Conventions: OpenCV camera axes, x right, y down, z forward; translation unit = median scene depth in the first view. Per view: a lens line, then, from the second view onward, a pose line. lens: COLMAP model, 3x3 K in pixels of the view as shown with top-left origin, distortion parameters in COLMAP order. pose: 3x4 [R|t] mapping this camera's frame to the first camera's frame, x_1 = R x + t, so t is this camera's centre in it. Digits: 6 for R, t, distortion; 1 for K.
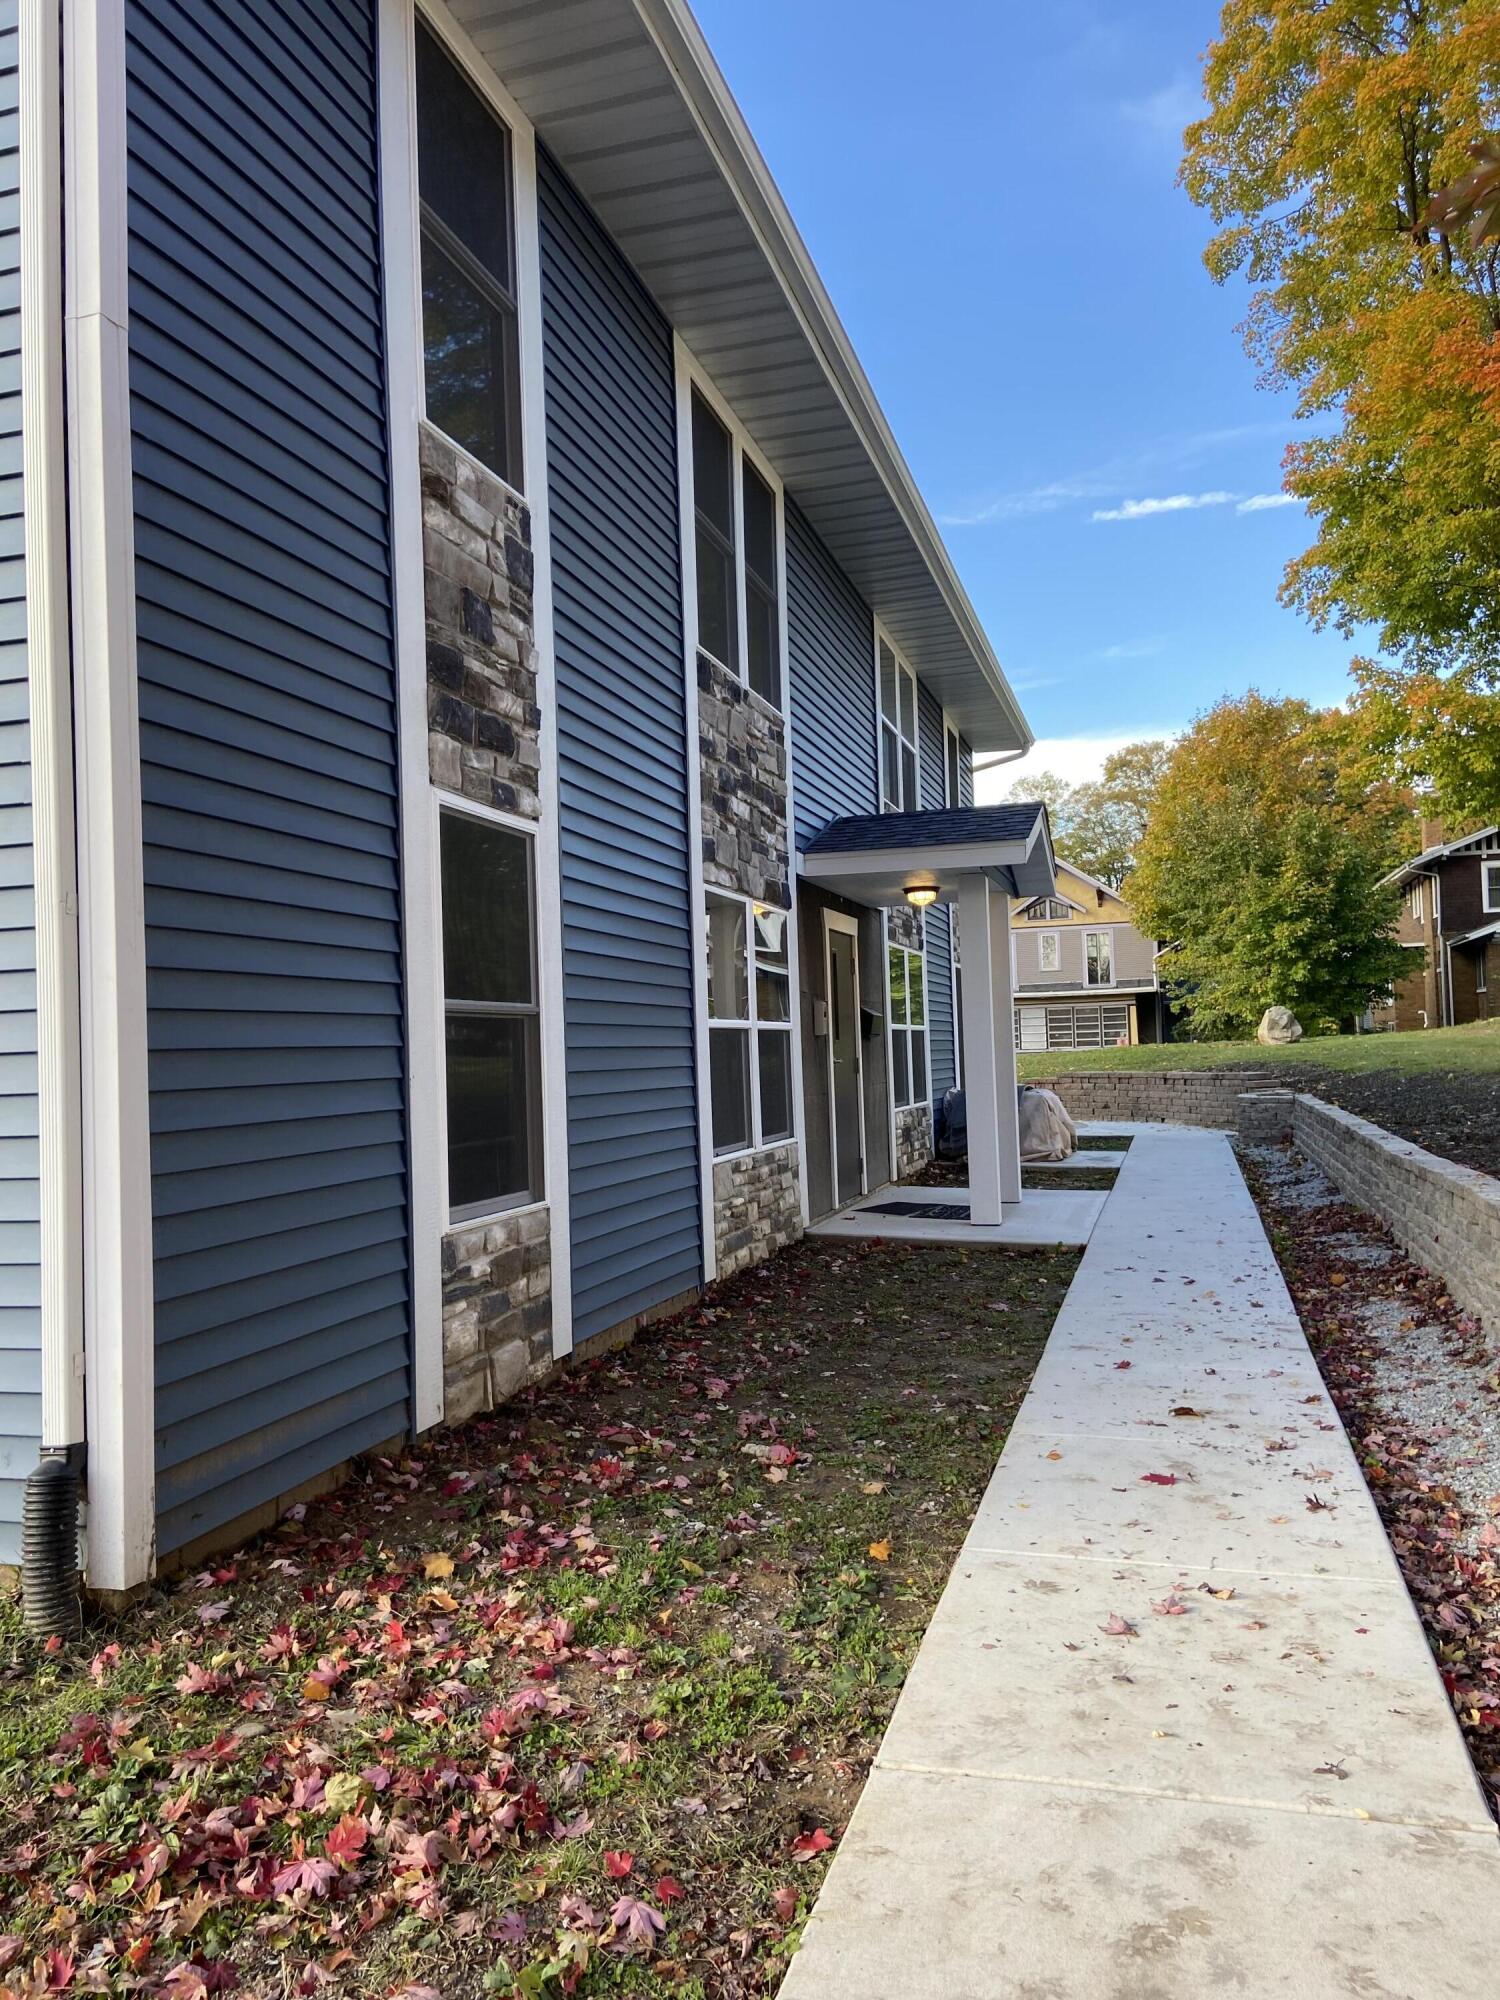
lens RADIAL K [[1501.8, 0, 754.0], [0, 1501.8, 1003.8], [0, 0, 1]] dist [0.056702, -0.000502]
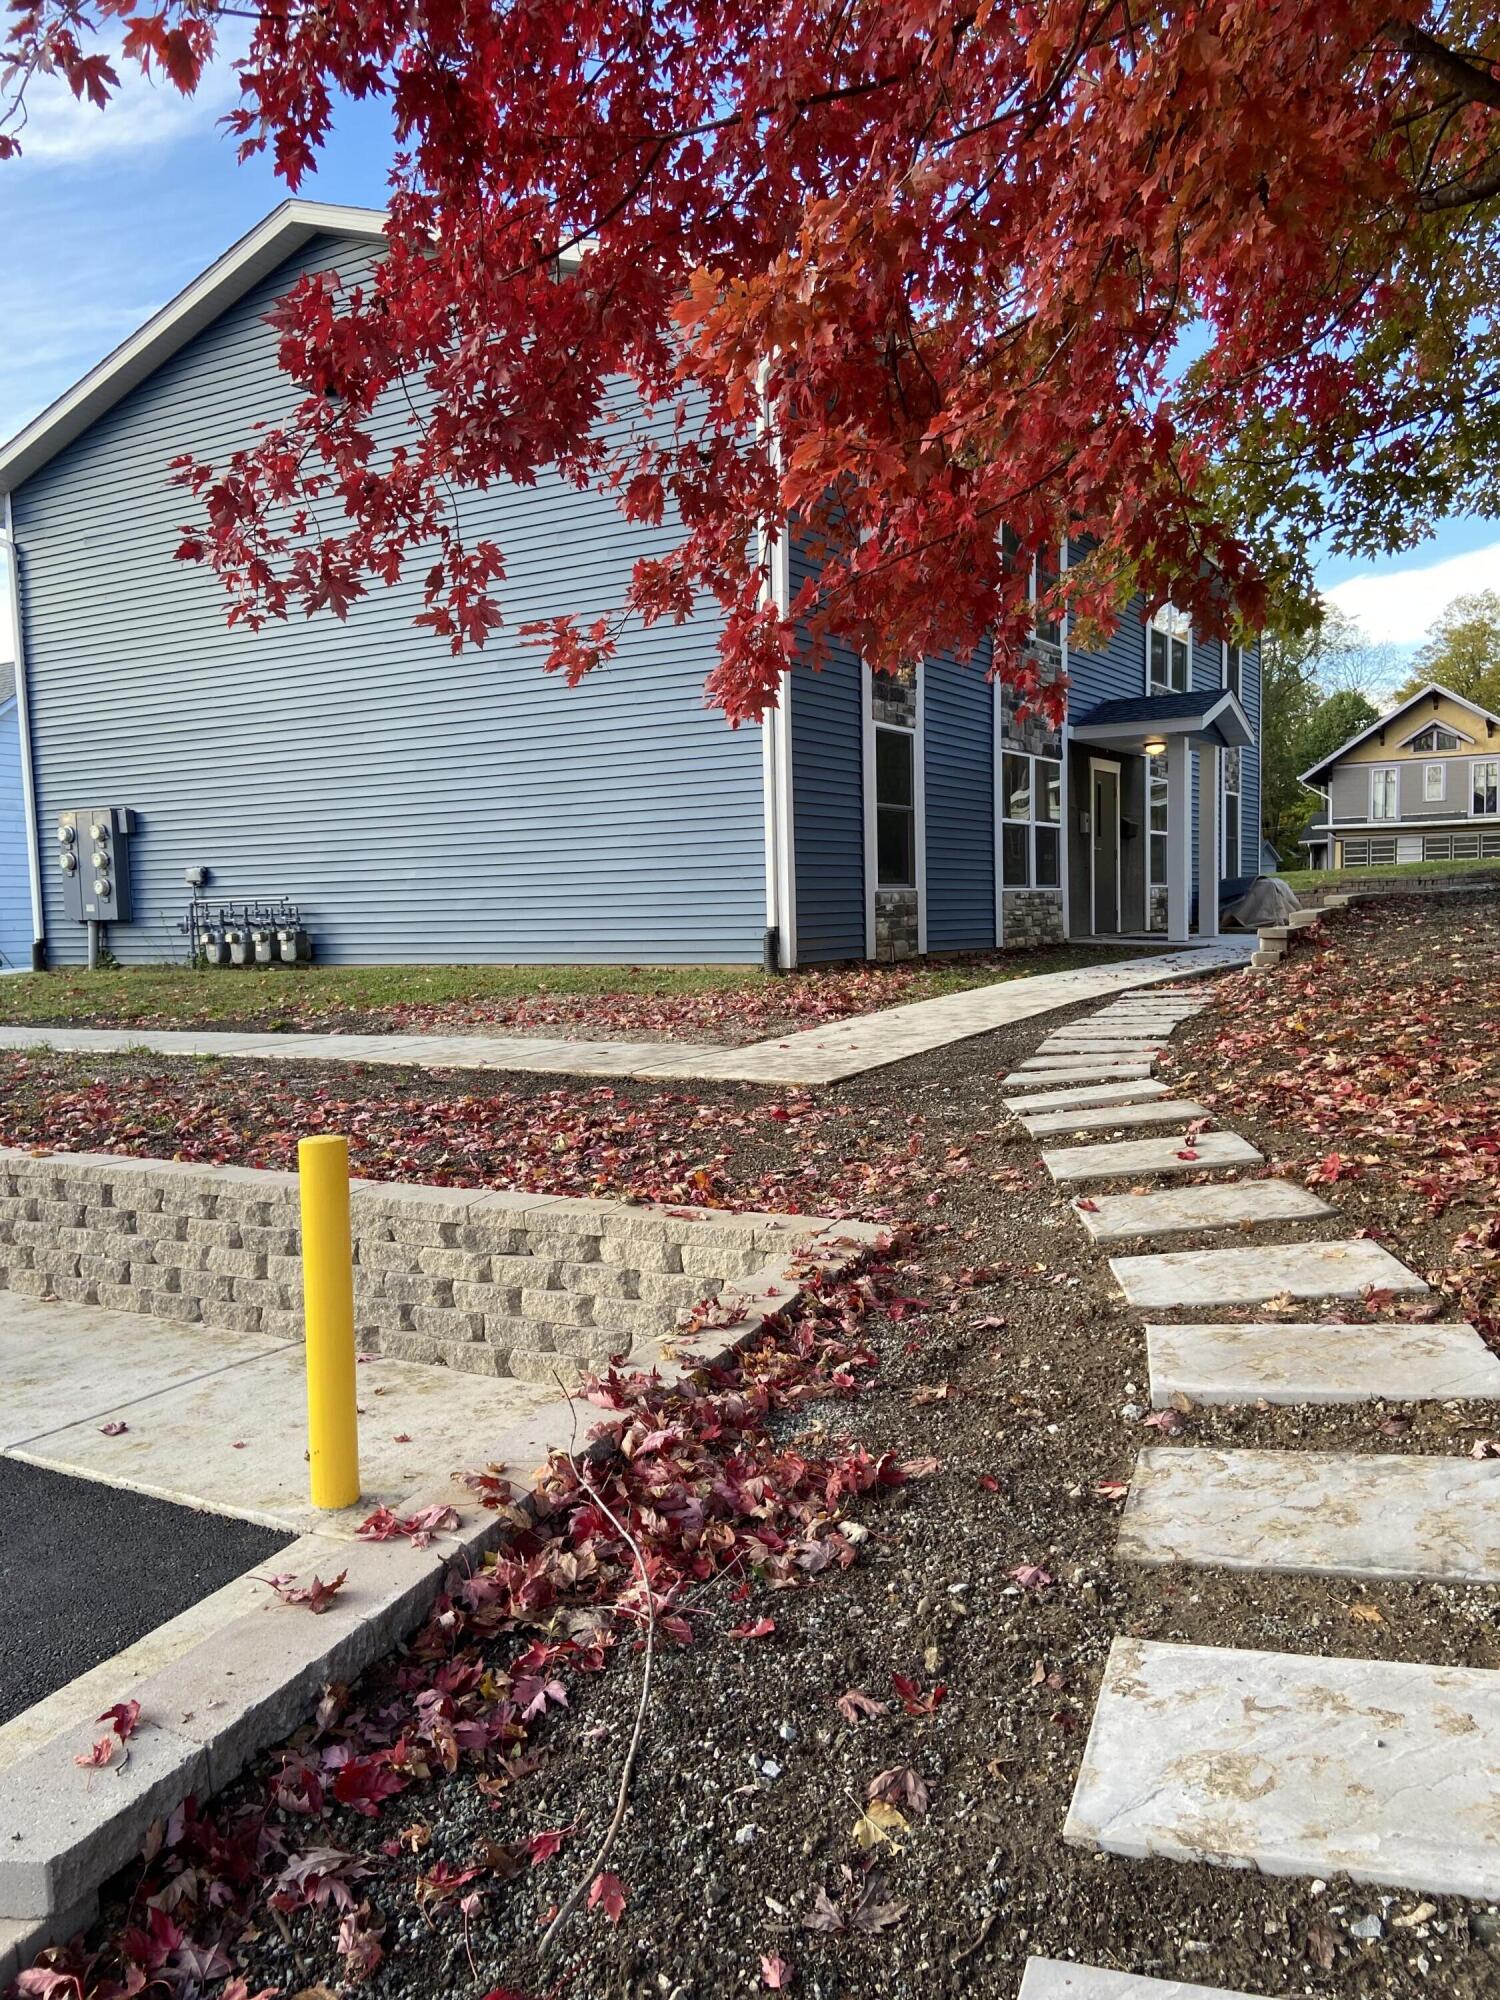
lens RADIAL K [[1501.8, 0, 751.0], [0, 1501.8, 1010.6], [0, 0, 1]] dist [0.056702, -0.000502]
pose [[0.964384, 0.028690, -0.262944, 0.185824], [0.000408, 0.993938, 0.109943, 0.045498], [0.264504, -0.106135, 0.958526, -1.058806]]
